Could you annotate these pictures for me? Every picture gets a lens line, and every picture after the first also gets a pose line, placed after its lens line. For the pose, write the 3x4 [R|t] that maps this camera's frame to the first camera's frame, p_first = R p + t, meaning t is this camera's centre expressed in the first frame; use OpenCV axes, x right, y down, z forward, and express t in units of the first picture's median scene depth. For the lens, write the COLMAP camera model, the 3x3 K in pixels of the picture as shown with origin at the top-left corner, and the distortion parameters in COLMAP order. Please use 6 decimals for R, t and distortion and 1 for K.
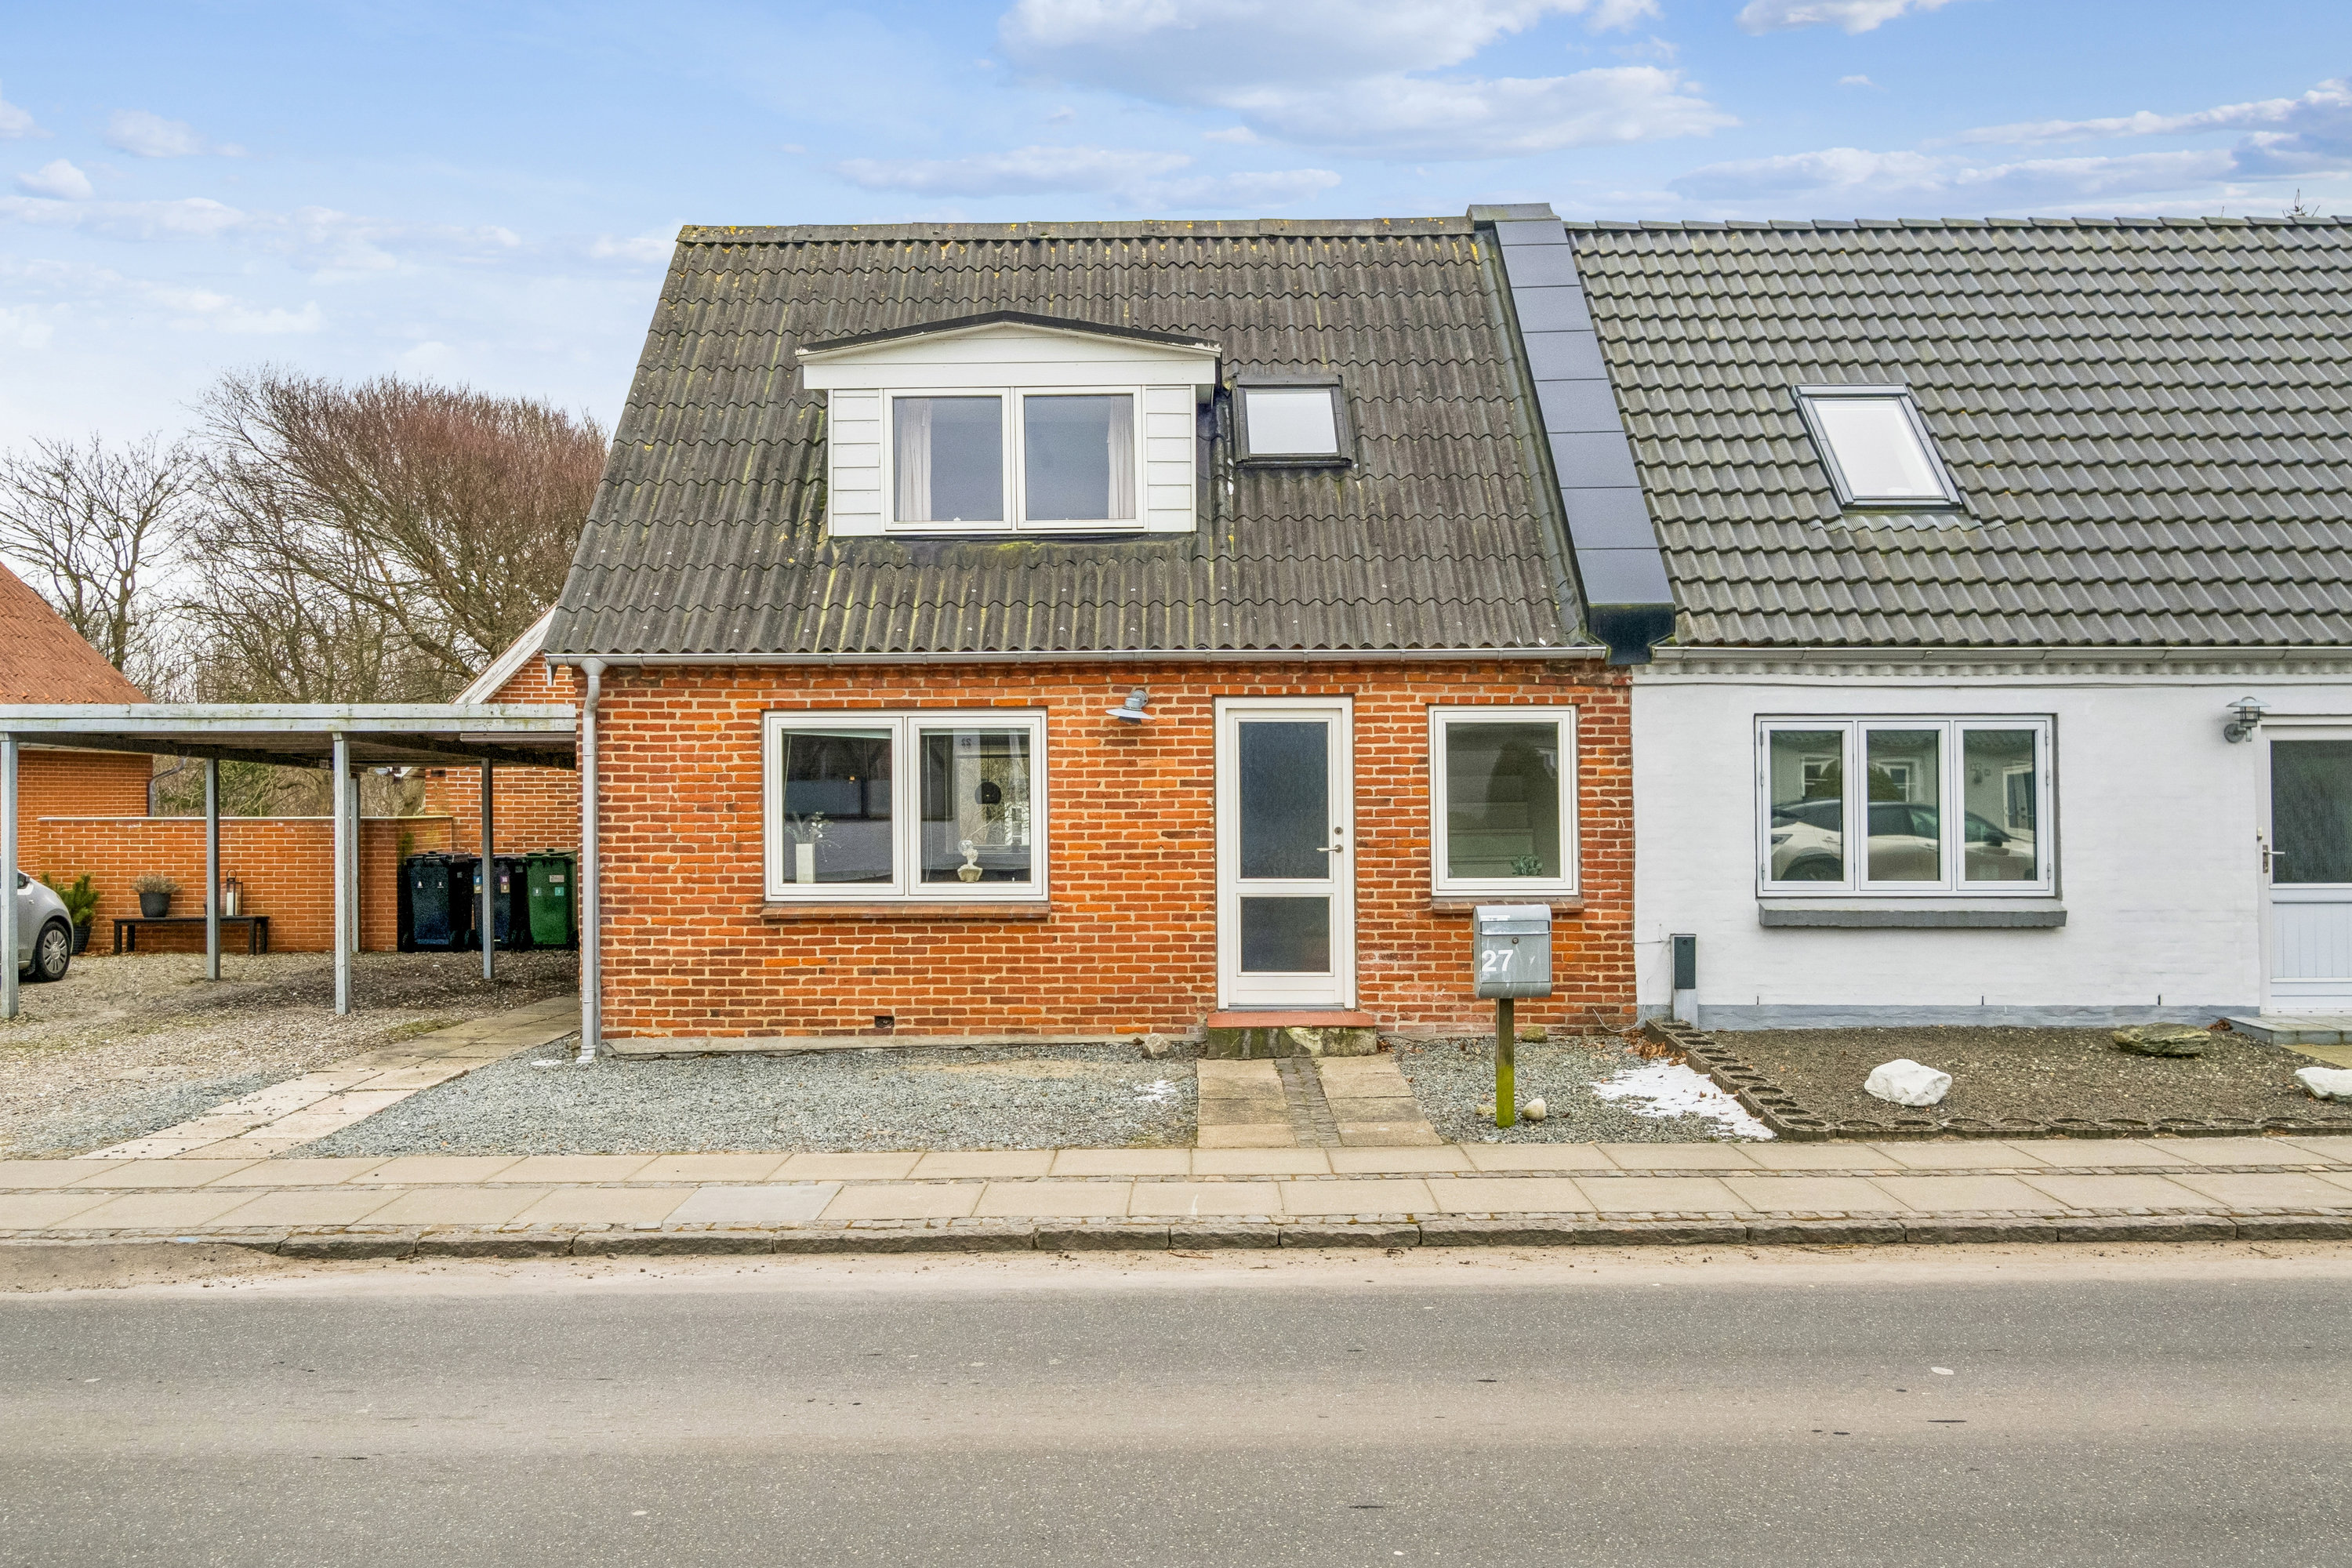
lens RADIAL K [[1936.0, 0, 1176.0], [0, 1936.0, 784.0], [0, 0, 1]] dist [-0.007006, 0.007261]
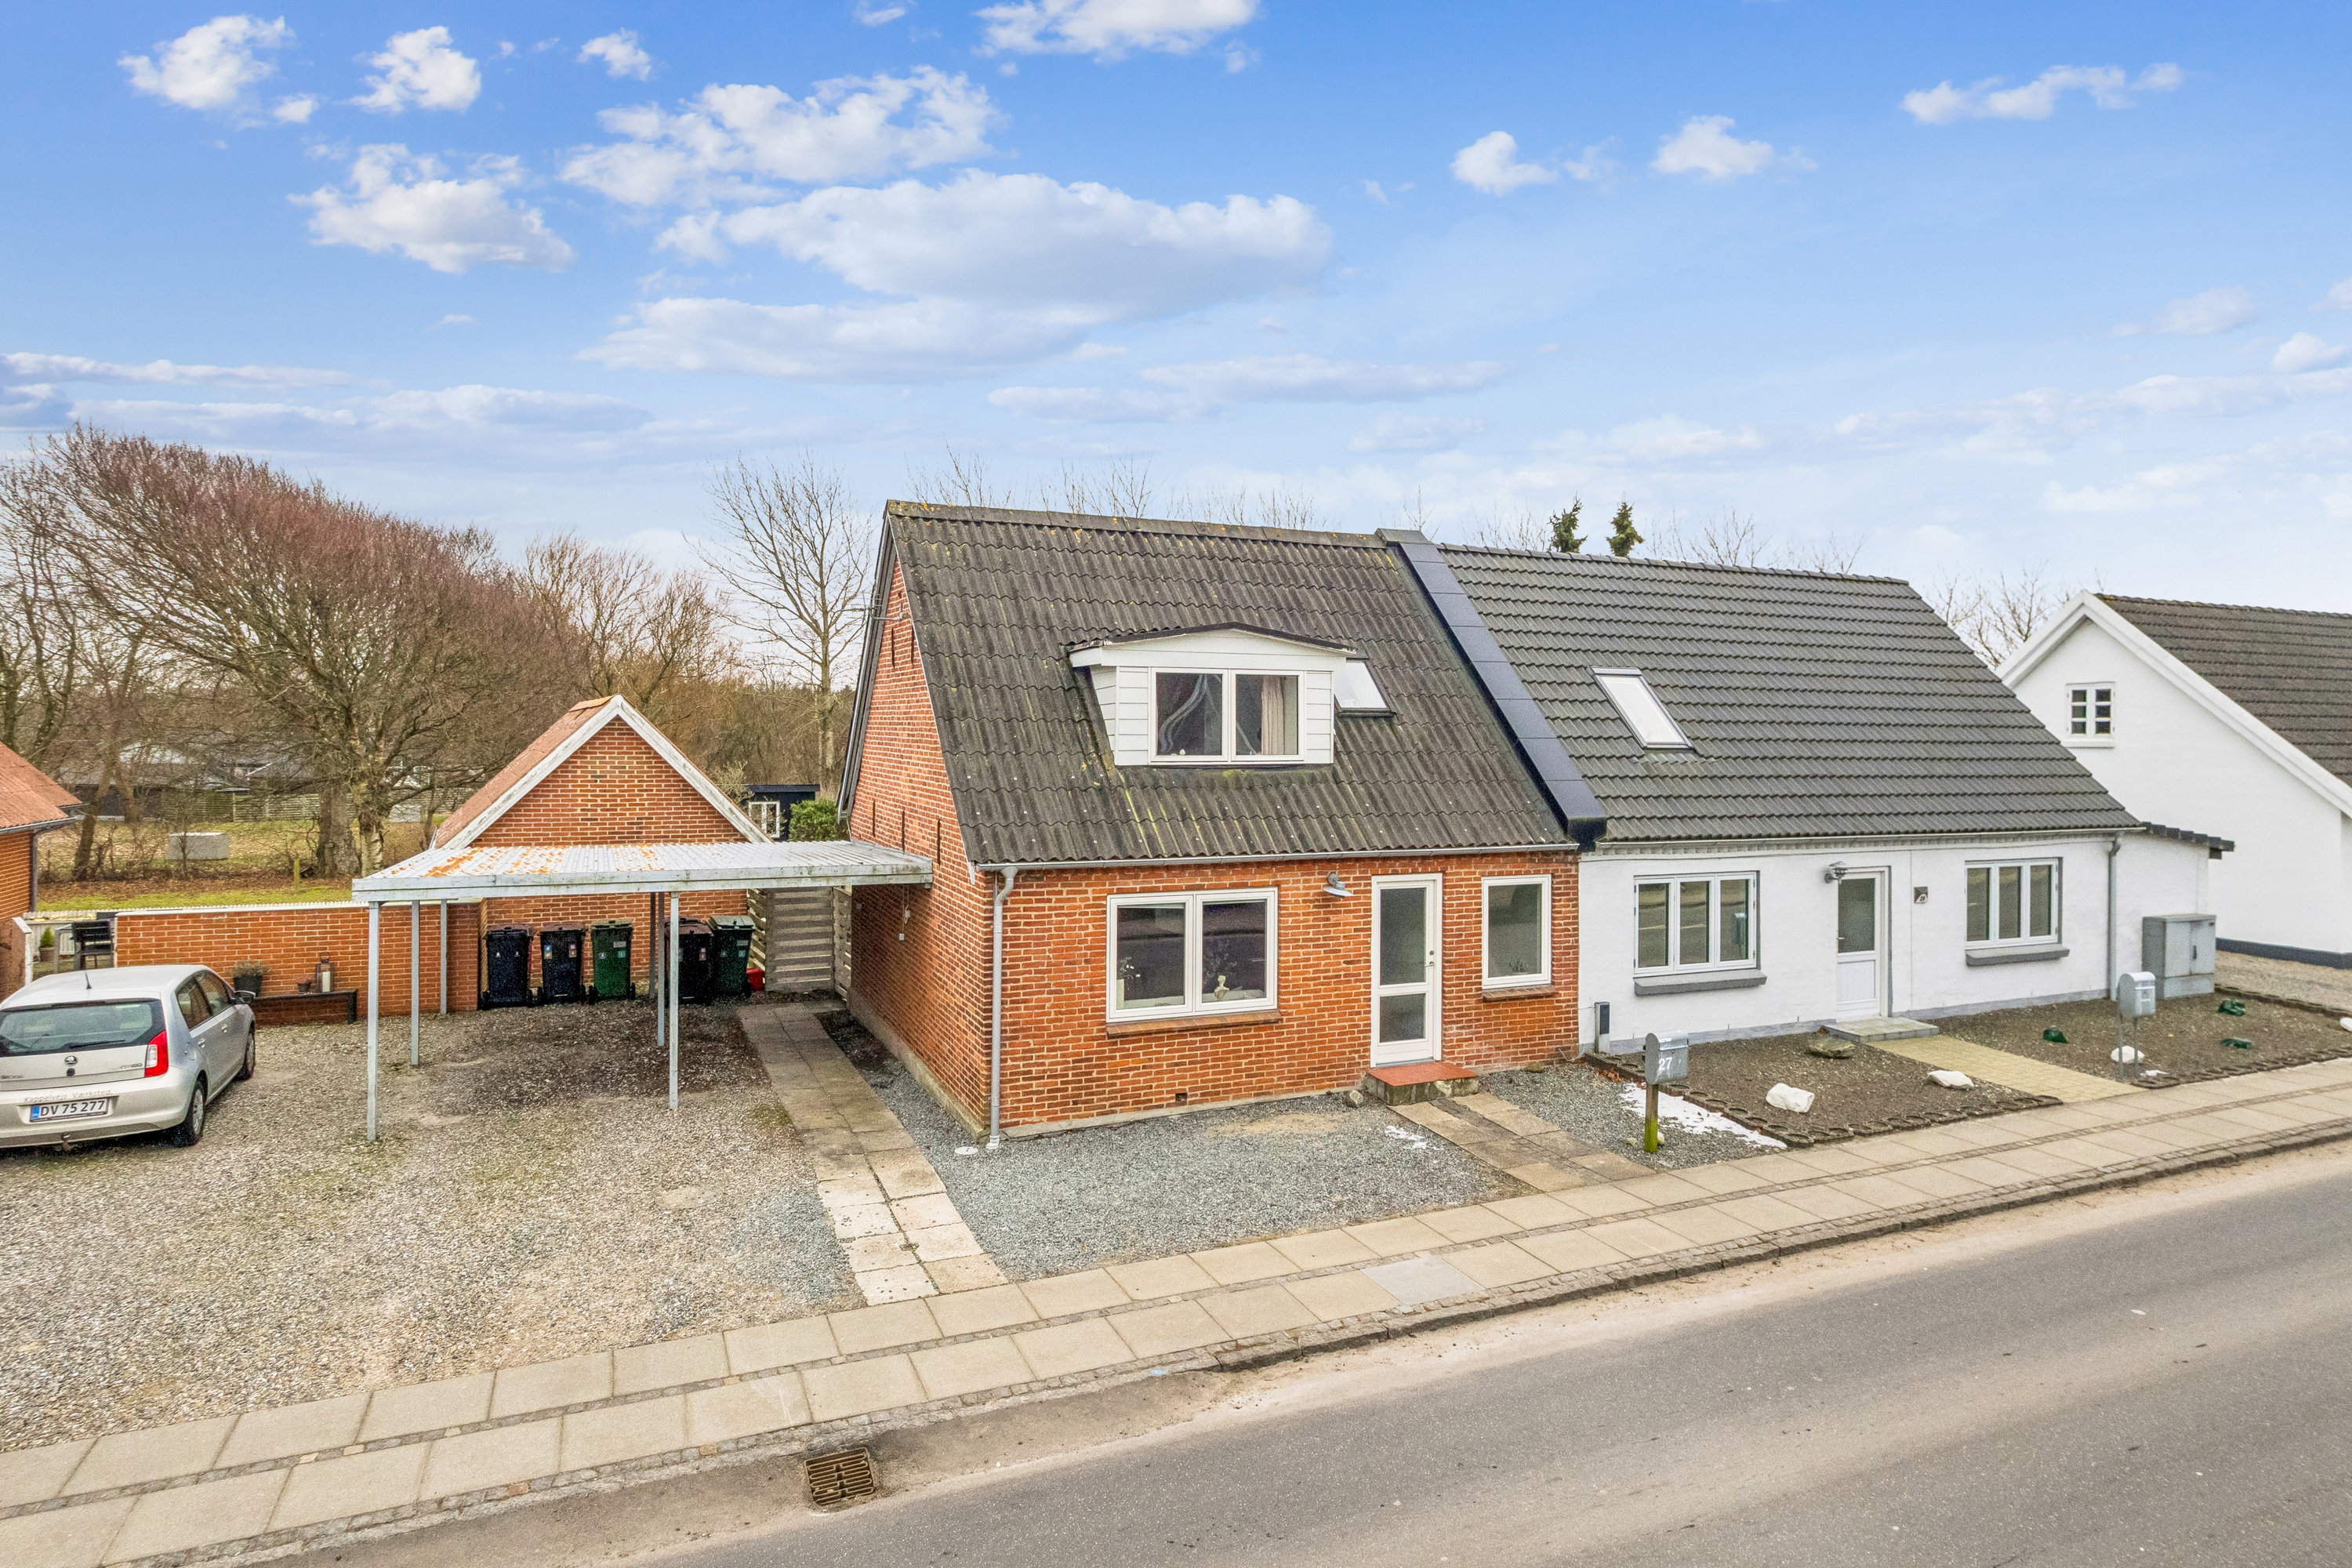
lens RADIAL K [[1401.7, 0, 1180.1], [0, 1401.7, 713.0], [0, 0, 1]] dist [0.000836, -0.000781]
pose [[0.903480, 0.013203, 0.428428, -0.627887], [-0.014609, 0.999893, -0.000007, -0.178287], [-0.428382, -0.006253, 0.903576, 0.010256]]
